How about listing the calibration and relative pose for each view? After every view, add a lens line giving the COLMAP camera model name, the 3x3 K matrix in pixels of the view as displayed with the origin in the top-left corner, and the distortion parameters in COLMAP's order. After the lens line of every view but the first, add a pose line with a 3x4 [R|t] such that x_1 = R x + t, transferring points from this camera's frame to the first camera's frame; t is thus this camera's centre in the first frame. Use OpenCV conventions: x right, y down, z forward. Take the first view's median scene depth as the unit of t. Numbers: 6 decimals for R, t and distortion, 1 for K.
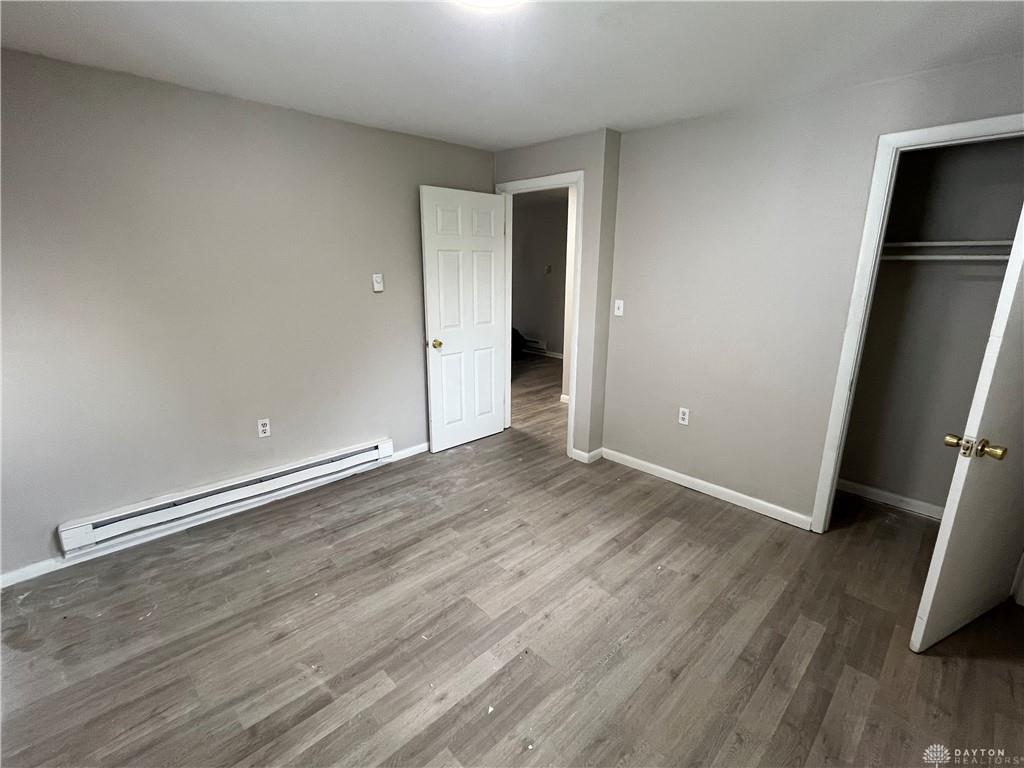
lens RADIAL K [[463.5, 0, 512.0], [0, 463.5, 384.0], [0, 0, 1]] dist [0.001622, 0.000401]
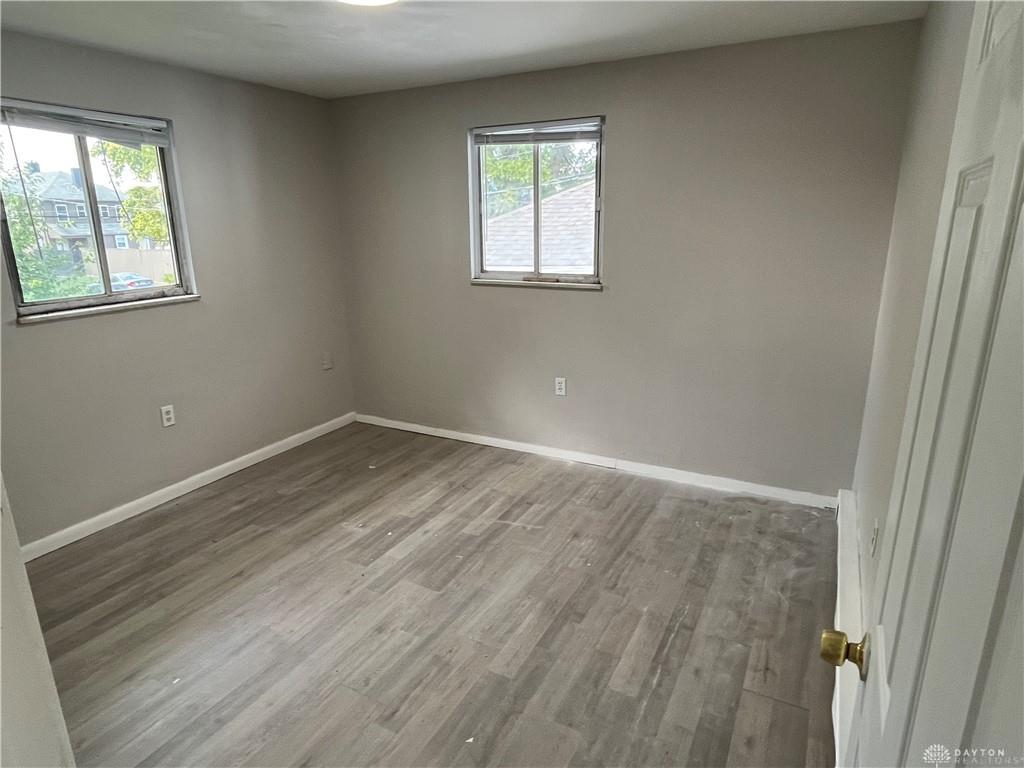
lens RADIAL K [[598.6, 0, 512.0], [0, 598.6, 384.0], [0, 0, 1]] dist [0.001674, 0.000506]
pose [[-0.952630, 0.086374, -0.291608, 0.069552], [-0.072729, 0.866305, 0.494192, -0.484084], [0.295307, 0.491990, -0.818987, 1.765182]]
